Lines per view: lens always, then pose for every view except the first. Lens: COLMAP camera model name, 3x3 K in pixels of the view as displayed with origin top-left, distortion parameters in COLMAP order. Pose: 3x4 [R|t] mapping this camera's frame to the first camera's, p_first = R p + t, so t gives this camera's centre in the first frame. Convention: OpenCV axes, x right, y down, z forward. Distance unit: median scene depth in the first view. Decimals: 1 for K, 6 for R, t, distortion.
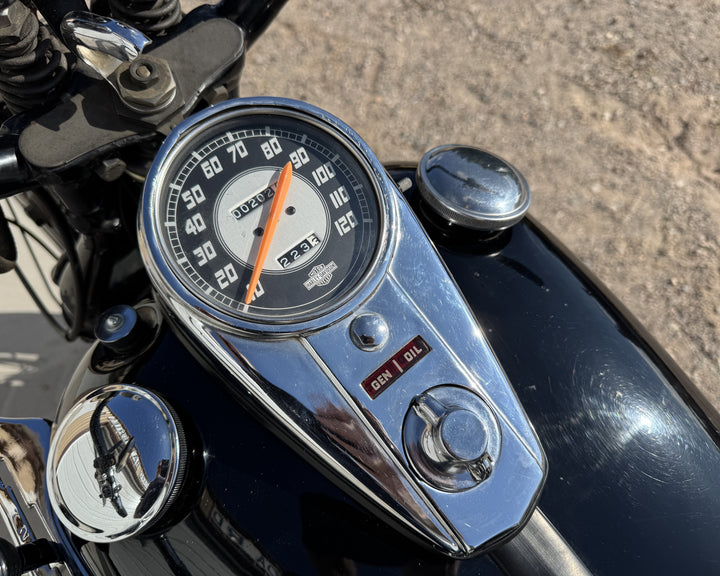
lens RADIAL K [[579.5, 0, 360.0], [0, 579.5, 288.0], [0, 0, 1]] dist [-0.021679, -0.005355]
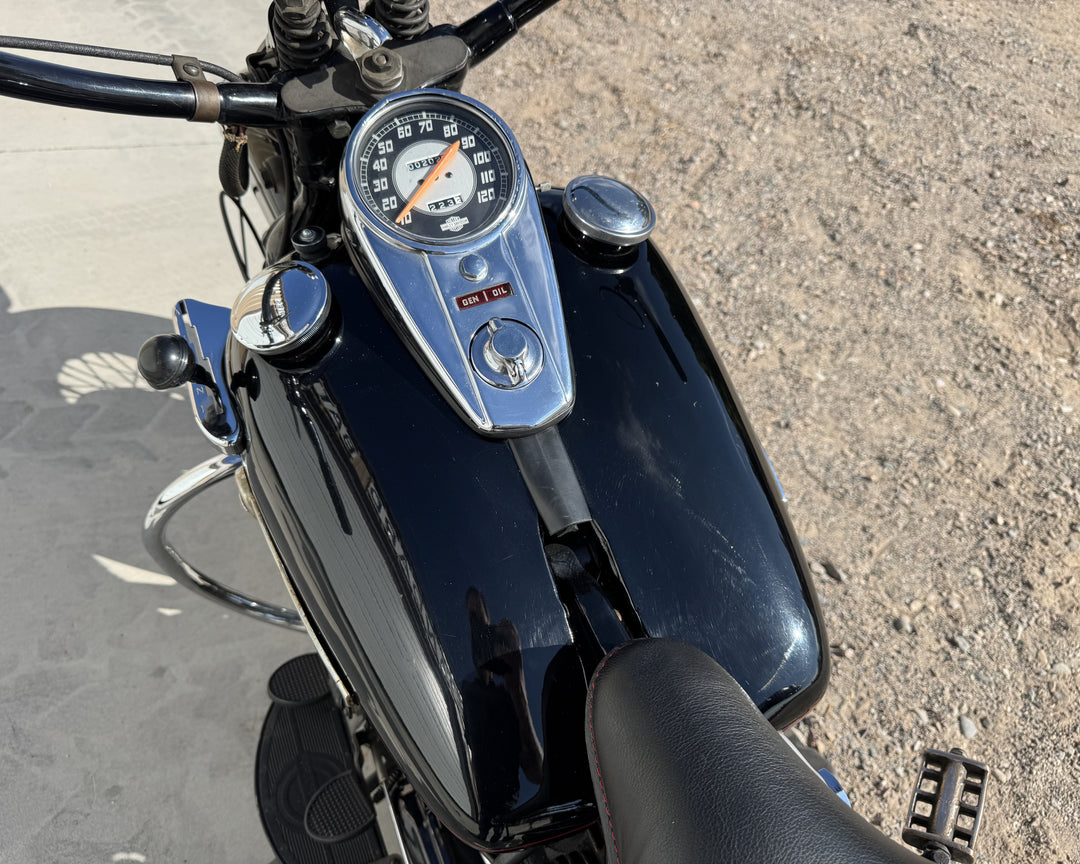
lens RADIAL K [[857.0, 0, 505.8], [0, 857.0, 426.3], [0, 0, 1]] dist [-0.005857, -0.005950]
pose [[0.944208, 0.278755, -0.175403, 0.484276], [-0.288985, 0.956685, -0.035242, 0.428413], [0.157981, 0.083964, 0.983866, -0.844347]]
